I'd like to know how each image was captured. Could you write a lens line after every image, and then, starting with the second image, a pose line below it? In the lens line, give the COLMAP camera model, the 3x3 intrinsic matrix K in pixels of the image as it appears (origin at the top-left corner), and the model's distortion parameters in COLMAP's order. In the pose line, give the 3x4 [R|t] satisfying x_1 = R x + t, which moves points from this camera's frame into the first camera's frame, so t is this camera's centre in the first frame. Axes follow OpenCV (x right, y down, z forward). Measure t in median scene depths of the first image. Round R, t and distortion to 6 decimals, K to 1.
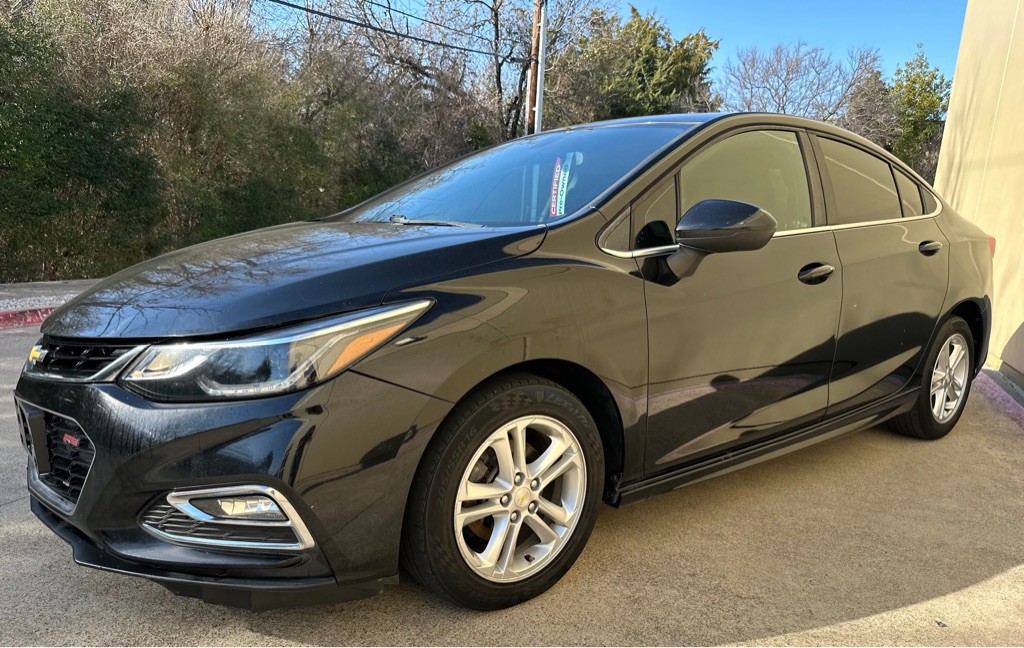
lens RADIAL K [[704.8, 0, 517.3], [0, 704.8, 355.0], [0, 0, 1]] dist [0.049522, -0.064291]
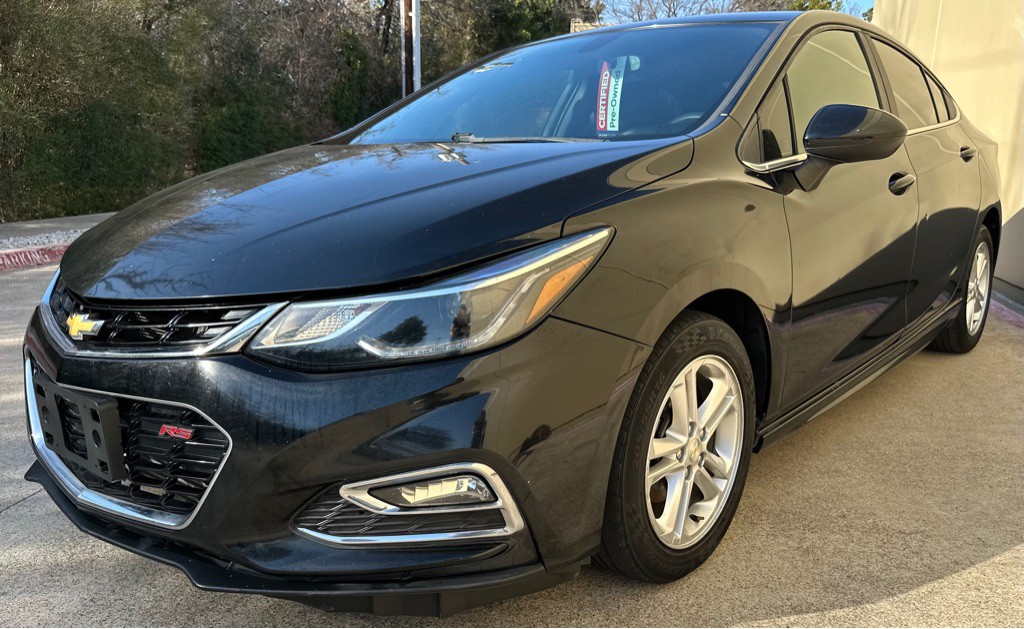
lens RADIAL K [[797.4, 0, 512.0], [0, 797.4, 314.5], [0, 0, 1]] dist [0.005843, -0.001360]
pose [[0.981771, -0.068842, 0.177162, -0.373667], [0.064637, 0.997476, 0.029401, -0.009086], [-0.178739, -0.017413, 0.983742, 0.071888]]
